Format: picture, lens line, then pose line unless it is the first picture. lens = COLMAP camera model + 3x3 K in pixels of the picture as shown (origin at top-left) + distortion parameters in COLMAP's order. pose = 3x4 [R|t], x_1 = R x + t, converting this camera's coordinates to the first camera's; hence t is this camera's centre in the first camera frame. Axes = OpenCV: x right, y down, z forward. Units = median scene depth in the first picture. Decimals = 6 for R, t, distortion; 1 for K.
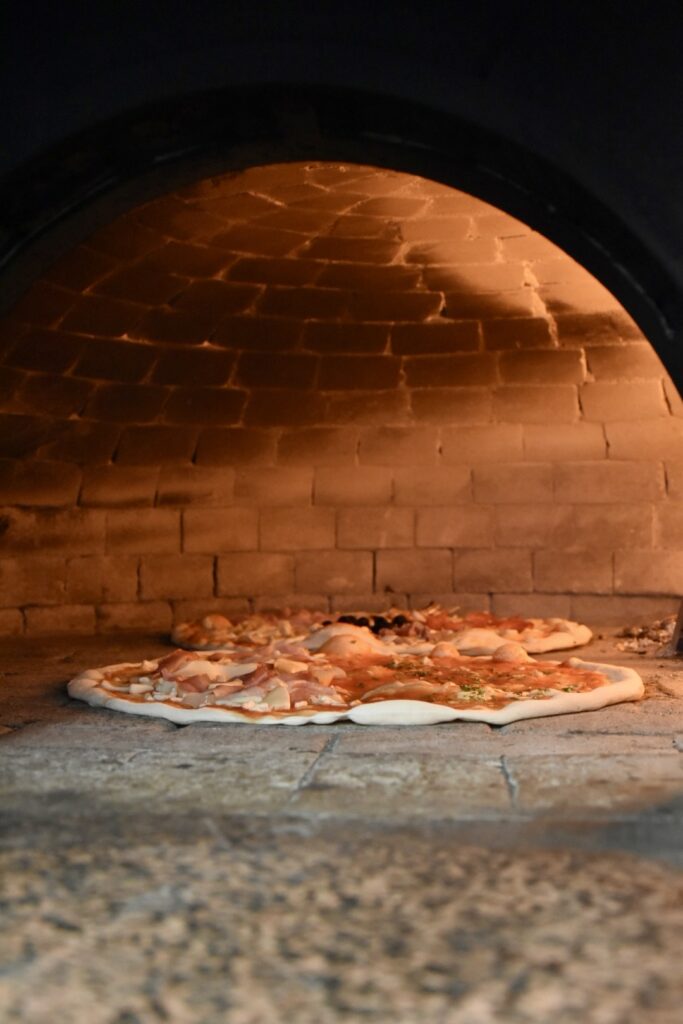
lens RADIAL K [[1459.8, 0, 344.4], [0, 1459.8, 515.1], [0, 0, 1]] dist [0.029998, 0.000000]
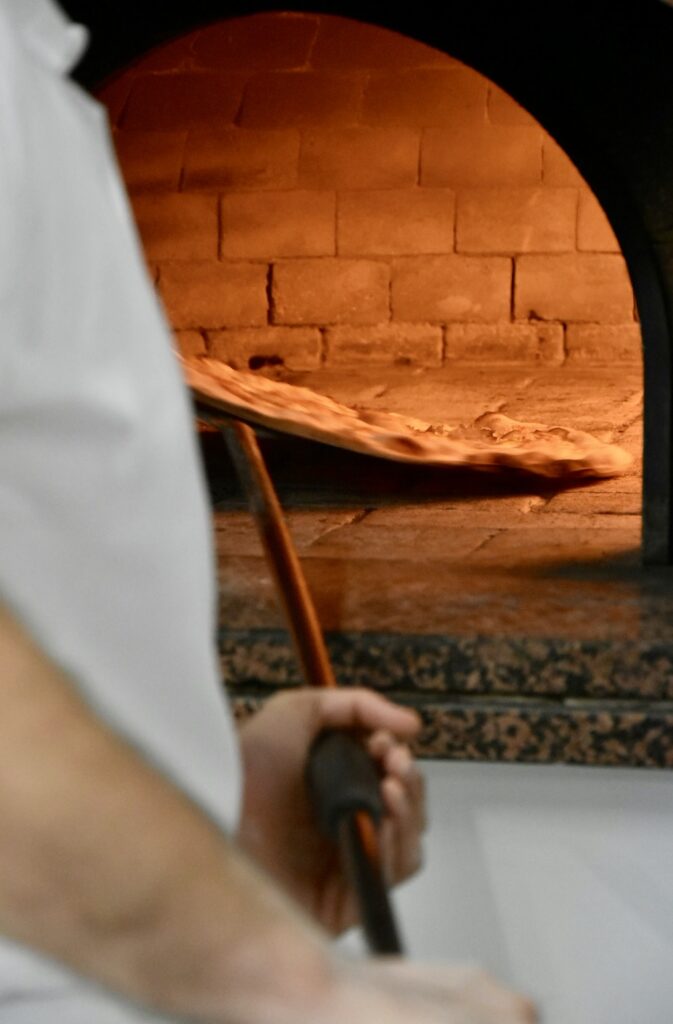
lens RADIAL K [[4557.9, 0, 334.4], [0, 4557.9, 515.1], [0, 0, 1]] dist [1.753703, 0.000000]
pose [[0.996142, 0.019918, -0.085464, 0.120308], [-0.008585, 0.991349, 0.130971, -0.130811], [0.087333, -0.129732, 0.987696, -1.063704]]
